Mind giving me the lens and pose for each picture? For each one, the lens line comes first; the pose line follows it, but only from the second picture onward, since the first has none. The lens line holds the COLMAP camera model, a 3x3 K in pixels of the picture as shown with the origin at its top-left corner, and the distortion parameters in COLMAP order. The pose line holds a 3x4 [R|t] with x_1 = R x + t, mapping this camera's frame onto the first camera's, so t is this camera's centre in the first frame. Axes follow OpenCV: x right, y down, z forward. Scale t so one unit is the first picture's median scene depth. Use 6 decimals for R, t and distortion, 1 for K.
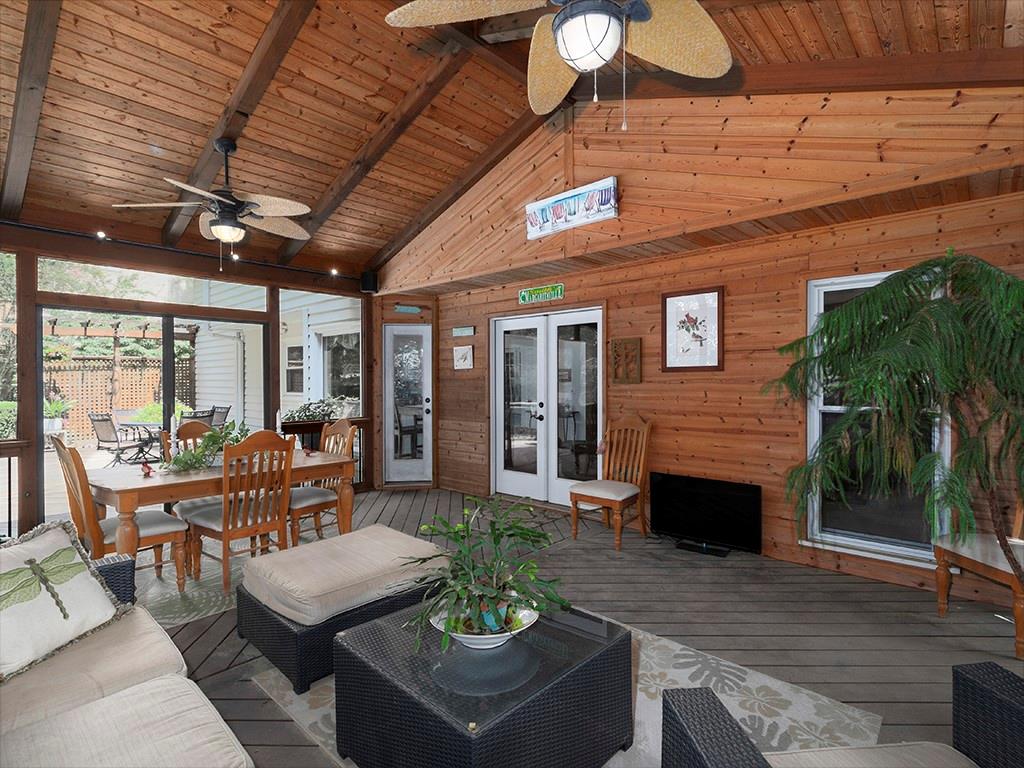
lens RADIAL K [[514.2, 0, 510.9], [0, 514.2, 384.4], [0, 0, 1]] dist [0.000747, 0.000085]
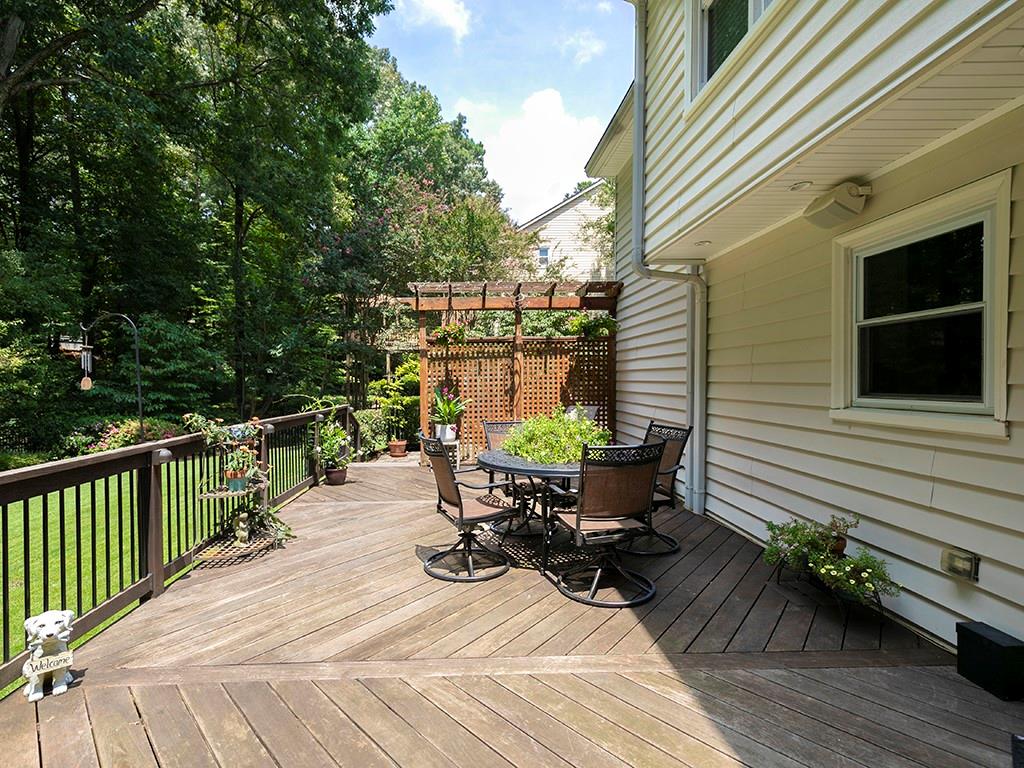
lens RADIAL K [[514.2, 0, 512.3], [0, 514.2, 385.5], [0, 0, 1]] dist [0.000747, 0.000085]
pose [[0.732550, 0.010139, -0.680638, -0.300359], [-0.004887, 0.999942, 0.009636, 0.003842], [0.680696, -0.003733, 0.732556, 0.487742]]
